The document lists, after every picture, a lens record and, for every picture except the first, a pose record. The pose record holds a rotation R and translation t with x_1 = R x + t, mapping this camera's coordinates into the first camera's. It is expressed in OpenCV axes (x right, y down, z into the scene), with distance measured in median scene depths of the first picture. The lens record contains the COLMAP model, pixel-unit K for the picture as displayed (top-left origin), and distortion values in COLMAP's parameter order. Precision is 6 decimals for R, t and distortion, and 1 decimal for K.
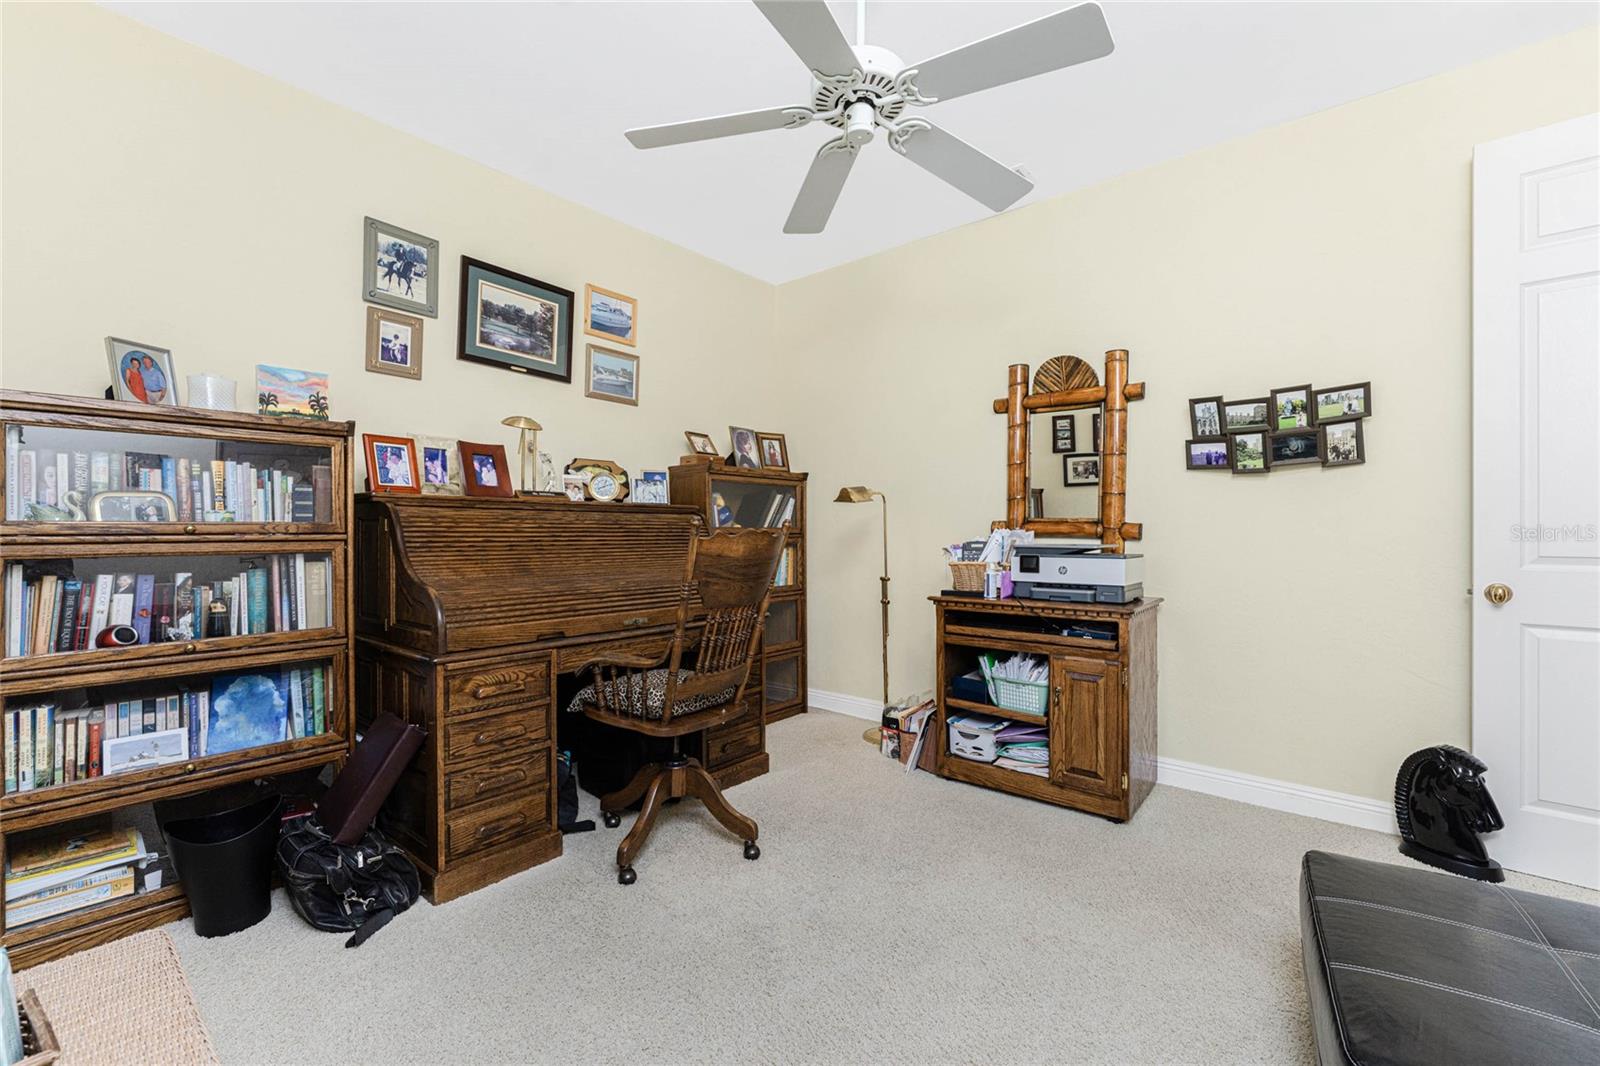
lens RADIAL K [[643.6, 0, 801.4], [0, 643.6, 534.2], [0, 0, 1]] dist [0.002304, -0.000200]
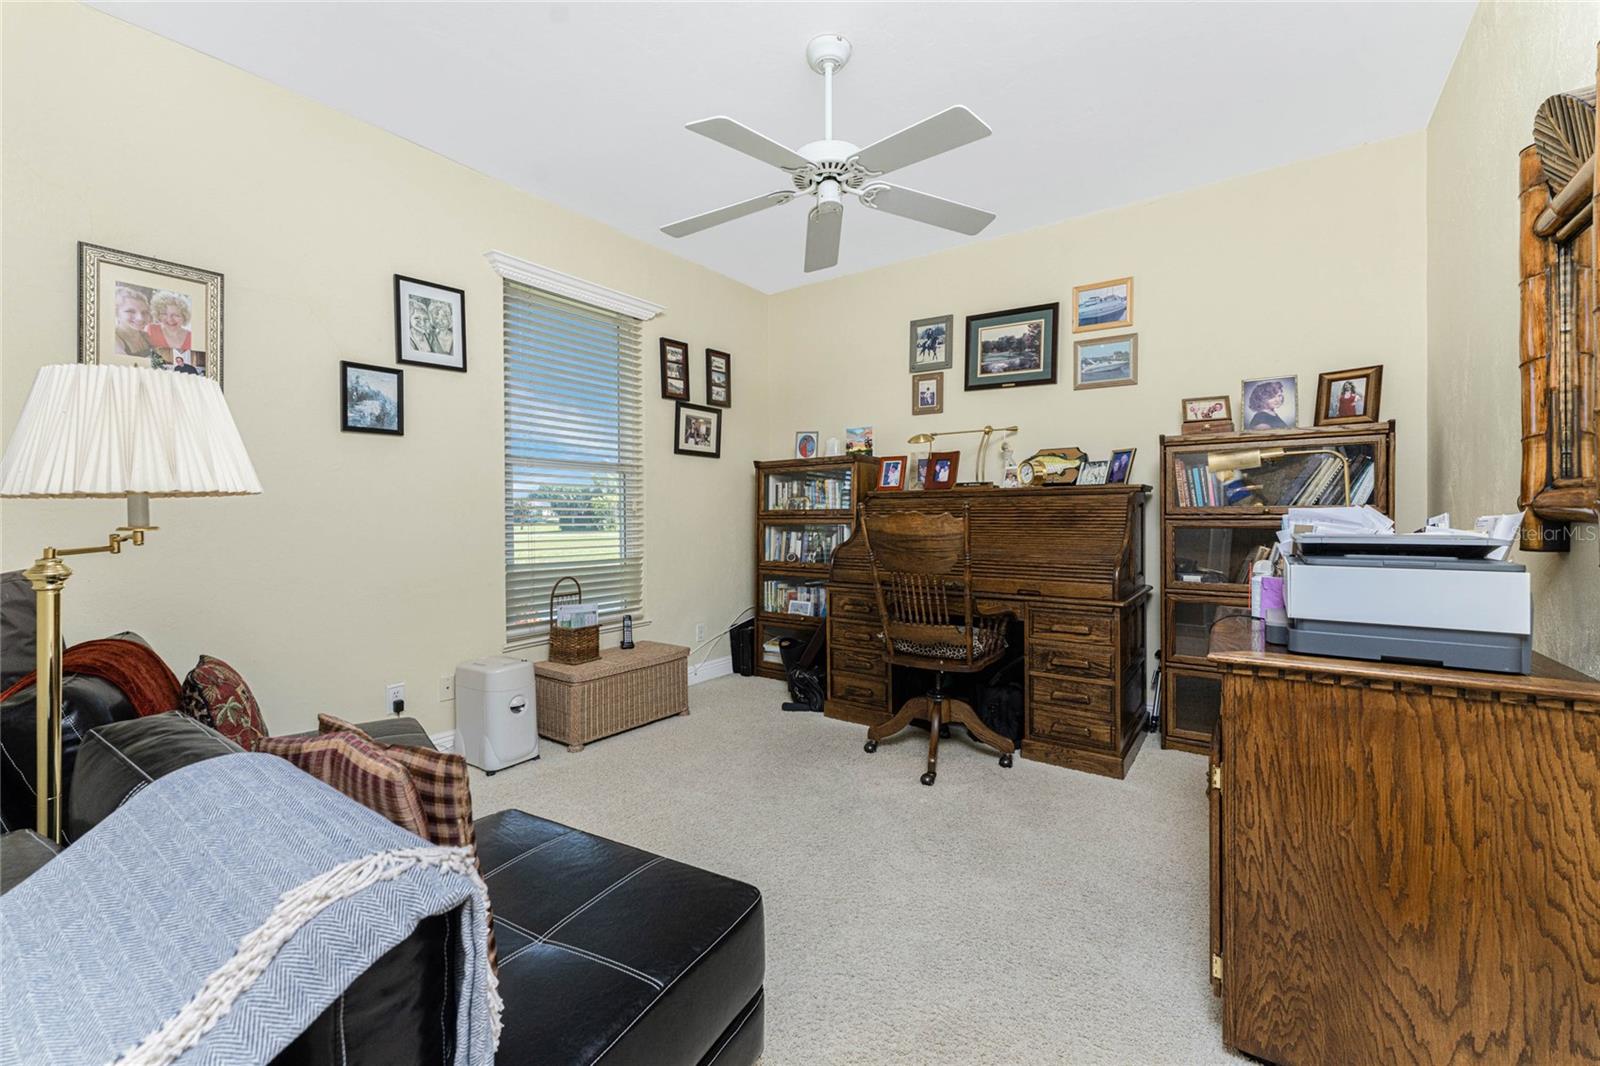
lens RADIAL K [[643.6, 0, 802.5], [0, 643.6, 519.3], [0, 0, 1]] dist [0.002304, -0.000200]
pose [[0.119179, 0.008771, -0.992834, 0.837575], [0.001546, 0.999958, 0.009020, -0.003872], [0.992872, -0.002610, 0.119161, 0.479668]]
